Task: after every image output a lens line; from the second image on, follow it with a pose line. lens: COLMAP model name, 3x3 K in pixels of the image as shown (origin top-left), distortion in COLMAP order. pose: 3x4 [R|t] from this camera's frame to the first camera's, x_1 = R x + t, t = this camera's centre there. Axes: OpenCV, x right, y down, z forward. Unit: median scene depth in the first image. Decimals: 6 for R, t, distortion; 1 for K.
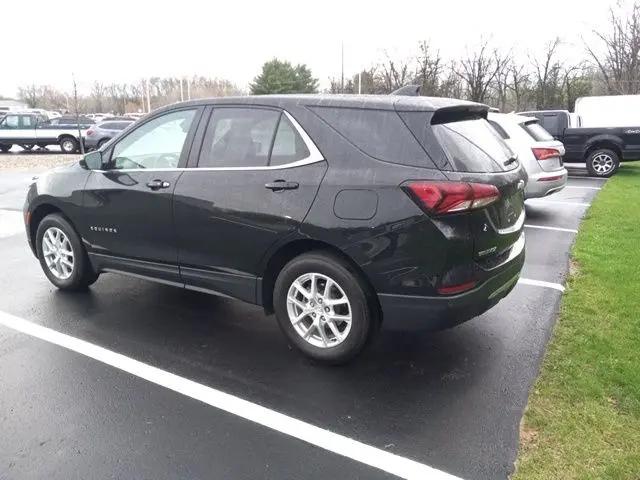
lens RADIAL K [[500.5, 0, 324.3], [0, 500.5, 235.2], [0, 0, 1]] dist [0.030977, -0.019974]
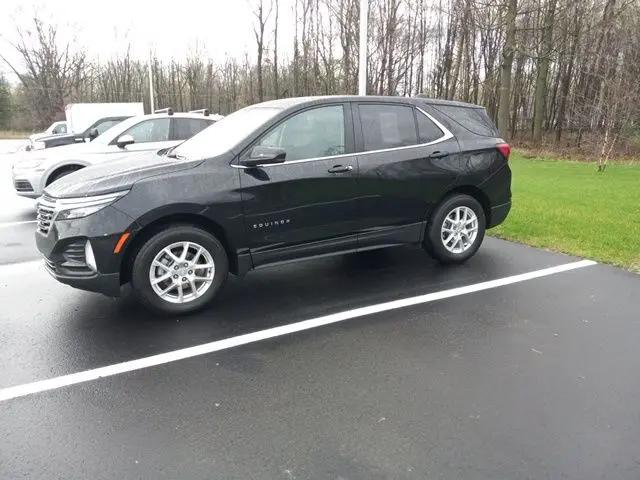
lens RADIAL K [[500.5, 0, 317.1], [0, 500.5, 238.3], [0, 0, 1]] dist [0.030977, -0.019974]
pose [[0.509241, -0.198676, 0.837378, -1.350934], [0.205920, 0.972855, 0.105592, -0.075526], [-0.835626, 0.118661, 0.536329, 0.428613]]
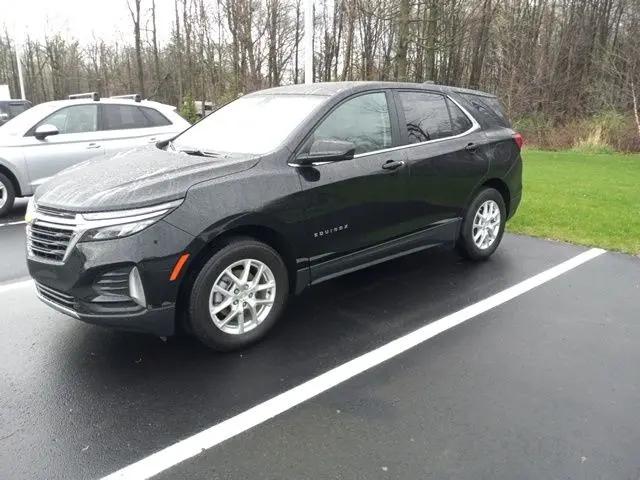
lens RADIAL K [[500.5, 0, 316.8], [0, 500.5, 240.8], [0, 0, 1]] dist [0.030977, -0.019974]
pose [[0.300416, -0.245025, 0.921799, -1.358240], [0.222452, 0.957788, 0.182094, -0.170608], [-0.927505, 0.150352, 0.342241, 0.800853]]
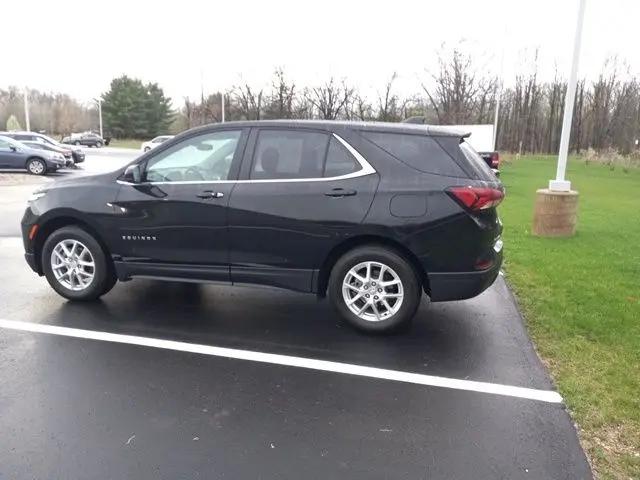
lens RADIAL K [[500.5, 0, 319.2], [0, 500.5, 237.6], [0, 0, 1]] dist [0.030977, -0.019974]
pose [[0.961301, -0.030629, 0.273791, -0.400692], [0.040928, 0.998650, -0.031984, 0.041186], [-0.272442, 0.041952, 0.961257, -0.148643]]
